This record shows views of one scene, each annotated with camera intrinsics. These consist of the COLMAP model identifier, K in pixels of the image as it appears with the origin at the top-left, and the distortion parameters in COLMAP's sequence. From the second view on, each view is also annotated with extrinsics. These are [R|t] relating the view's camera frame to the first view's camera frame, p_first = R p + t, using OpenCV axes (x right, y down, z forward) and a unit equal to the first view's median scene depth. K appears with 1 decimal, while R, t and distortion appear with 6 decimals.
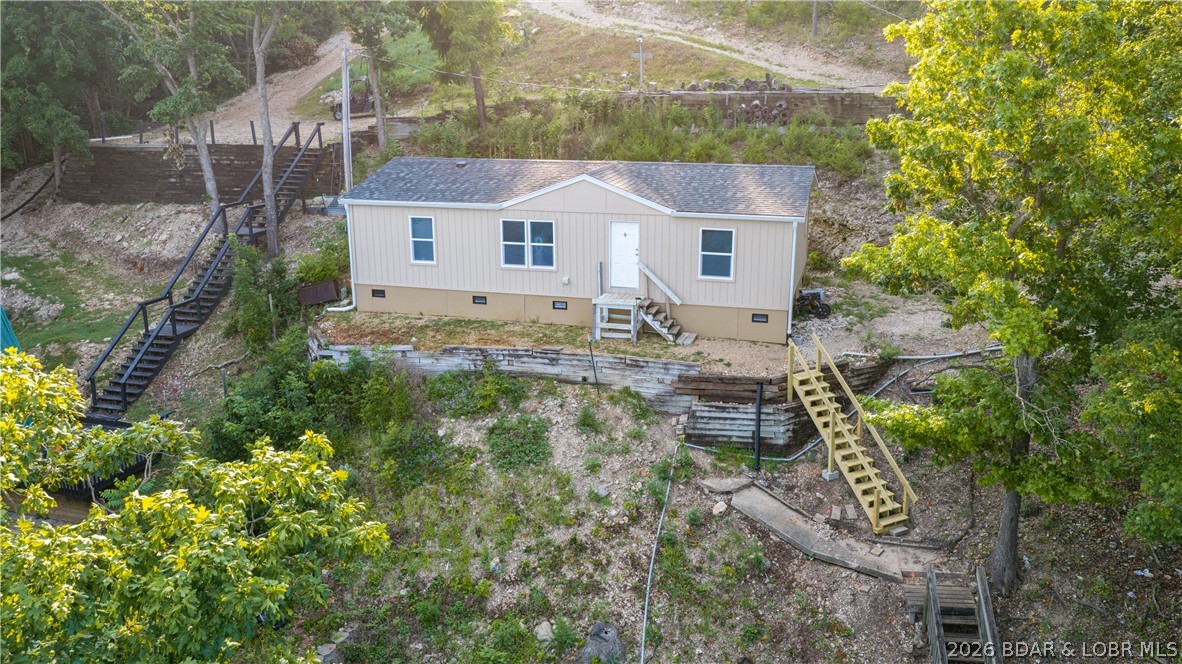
lens RADIAL K [[945.5, 0, 591.0], [0, 945.5, 331.6], [0, 0, 1]] dist [-0.009651, -0.026219]
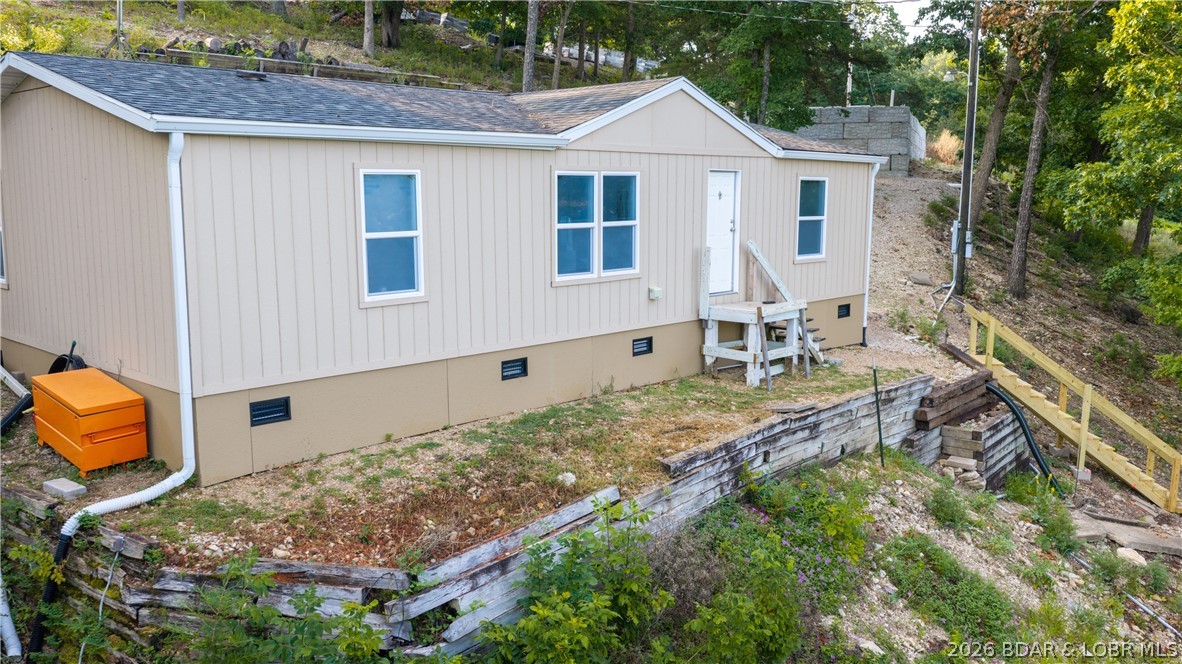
lens RADIAL K [[945.5, 0, 591.4], [0, 945.5, 332.9], [0, 0, 1]] dist [-0.009651, -0.026219]
pose [[0.500036, -0.126993, 0.856643, -0.473682], [0.243118, 0.969995, 0.001885, -0.042811], [-0.831178, 0.207323, 0.515906, 0.776819]]
